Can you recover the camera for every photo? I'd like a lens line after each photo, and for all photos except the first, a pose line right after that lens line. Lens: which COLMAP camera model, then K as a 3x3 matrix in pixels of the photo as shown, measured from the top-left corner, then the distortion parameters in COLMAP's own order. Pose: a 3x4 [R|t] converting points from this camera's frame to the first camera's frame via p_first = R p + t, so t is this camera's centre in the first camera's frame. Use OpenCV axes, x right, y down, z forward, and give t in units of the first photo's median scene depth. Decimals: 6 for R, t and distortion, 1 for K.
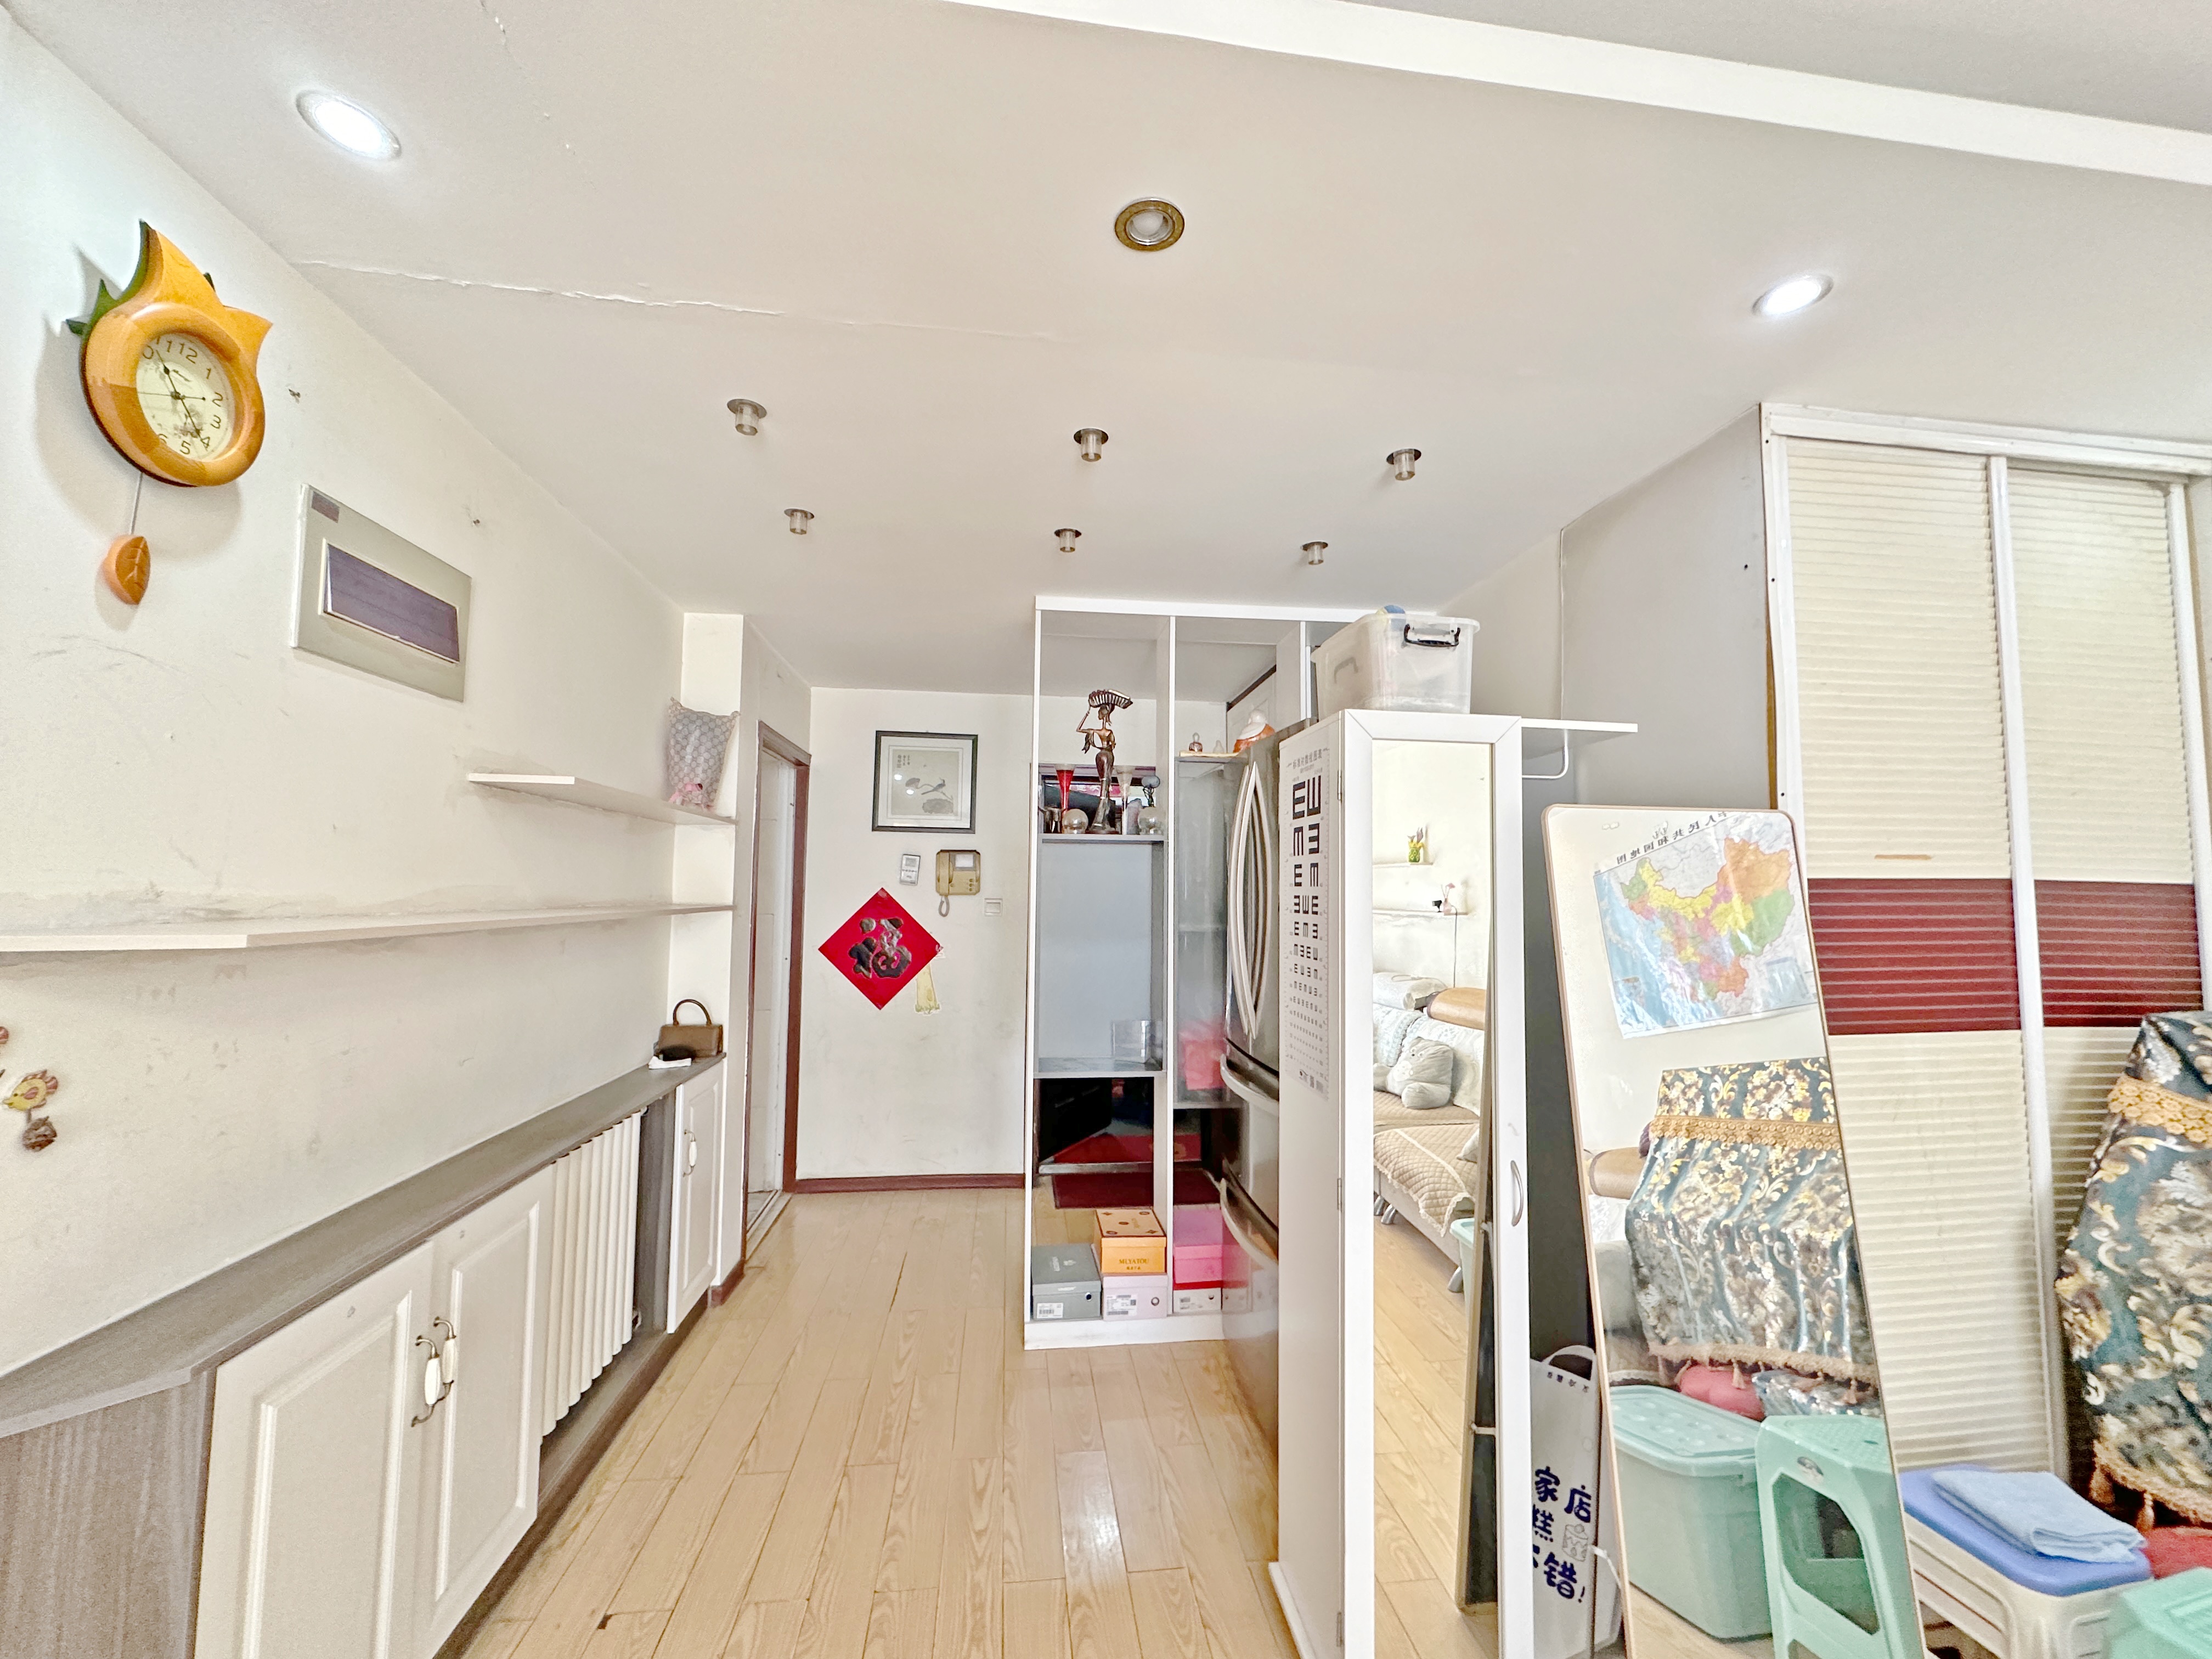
lens RADIAL K [[874.3, 0, 1106.0], [0, 874.3, 829.5], [0, 0, 1]] dist [0.000548, 0.000029]
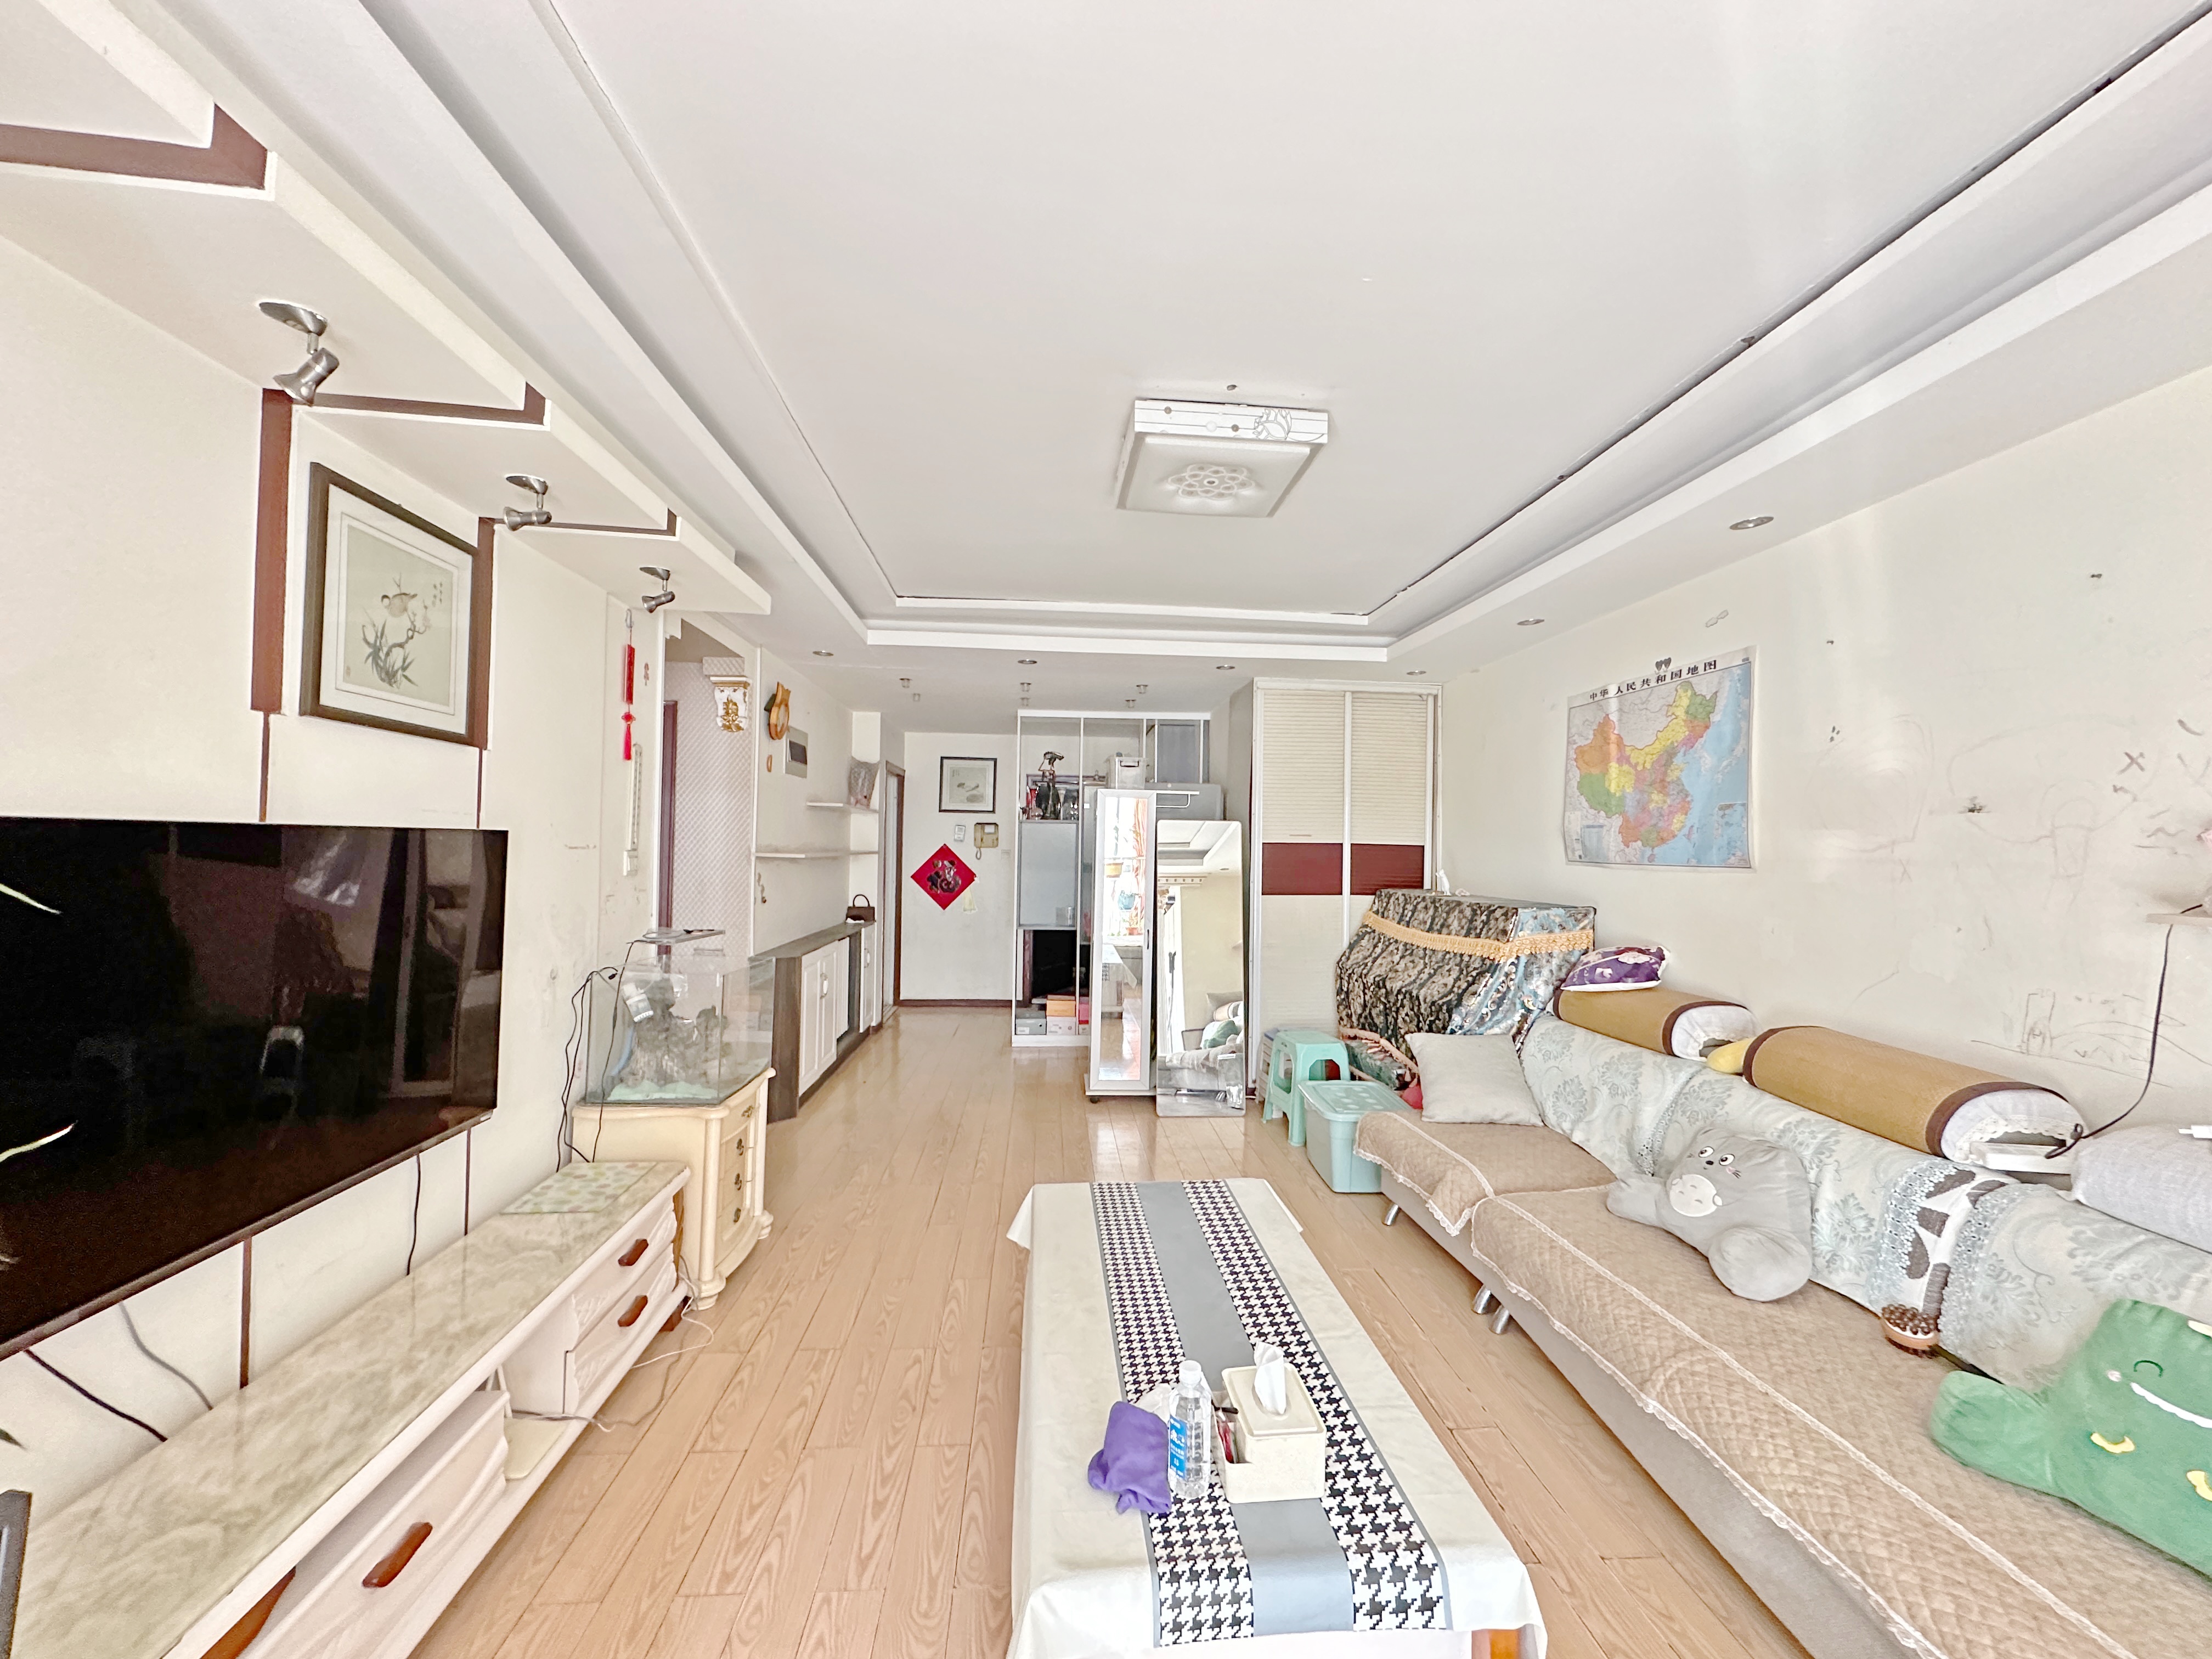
lens RADIAL K [[874.3, 0, 1106.0], [0, 874.3, 829.5], [0, 0, 1]] dist [0.000548, 0.000029]
pose [[0.998701, 0.004693, -0.050728, 0.179002], [-0.002133, 0.998726, 0.050419, -0.057210], [0.050900, -0.050246, 0.997439, -0.831659]]
